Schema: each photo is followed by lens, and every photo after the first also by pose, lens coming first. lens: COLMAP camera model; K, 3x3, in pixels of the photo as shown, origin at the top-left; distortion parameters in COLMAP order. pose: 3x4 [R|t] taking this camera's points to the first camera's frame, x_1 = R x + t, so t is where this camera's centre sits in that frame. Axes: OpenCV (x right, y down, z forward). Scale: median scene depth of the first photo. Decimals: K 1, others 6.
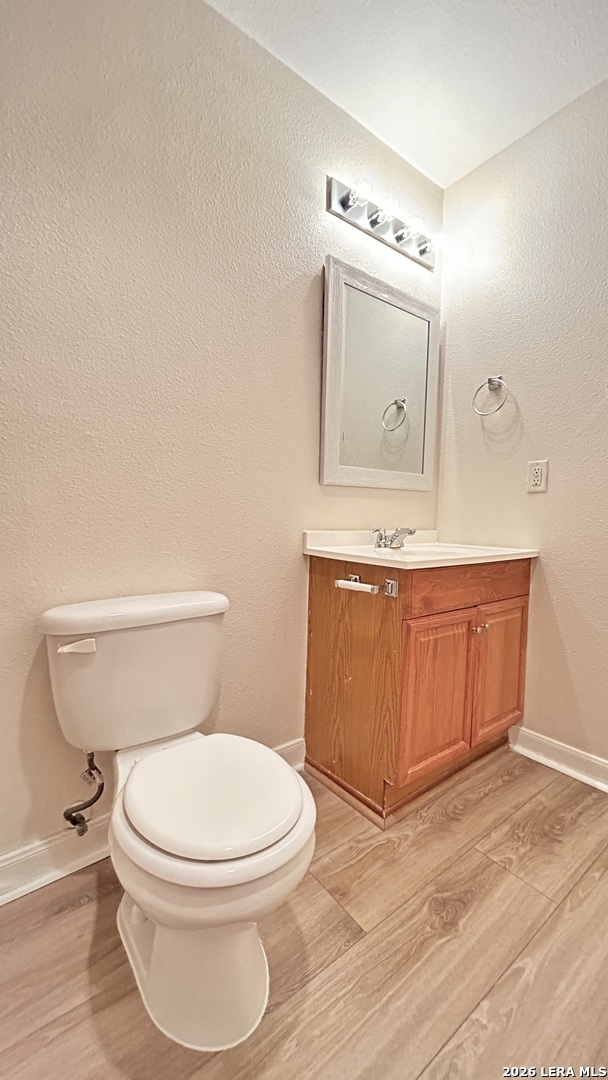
lens RADIAL K [[438.5, 0, 305.6], [0, 438.5, 540.8], [0, 0, 1]] dist [0.009274, 0.000821]
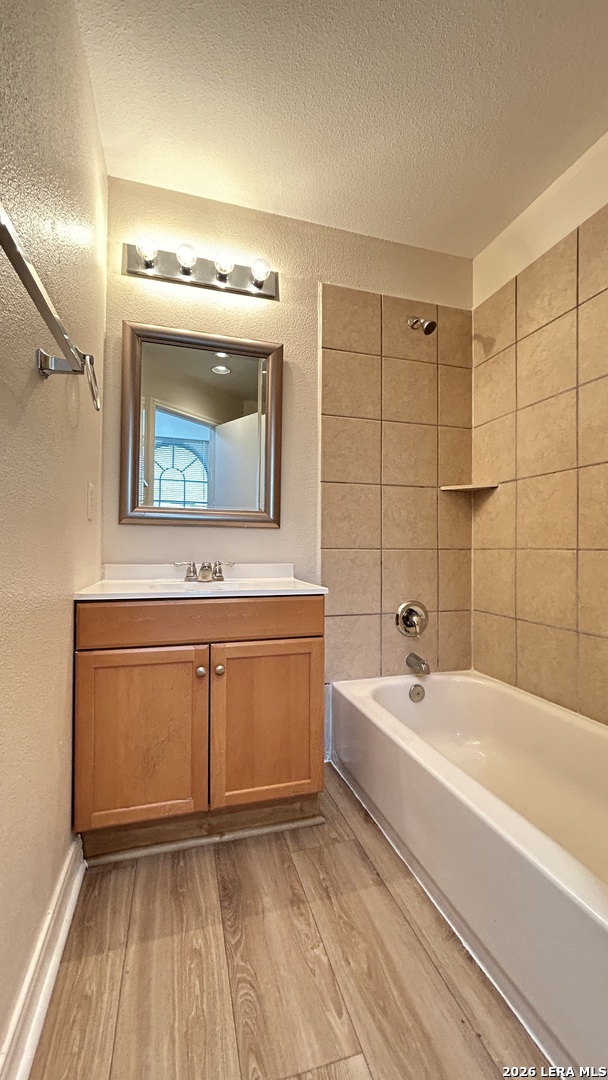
lens RADIAL K [[438.5, 0, 302.4], [0, 438.5, 543.3], [0, 0, 1]] dist [0.009274, 0.000821]
pose [[-0.360311, -0.020074, -0.932616, 1.010210], [-0.071816, 0.997398, 0.006277, -0.103917], [0.930064, 0.069238, -0.360815, 1.509878]]
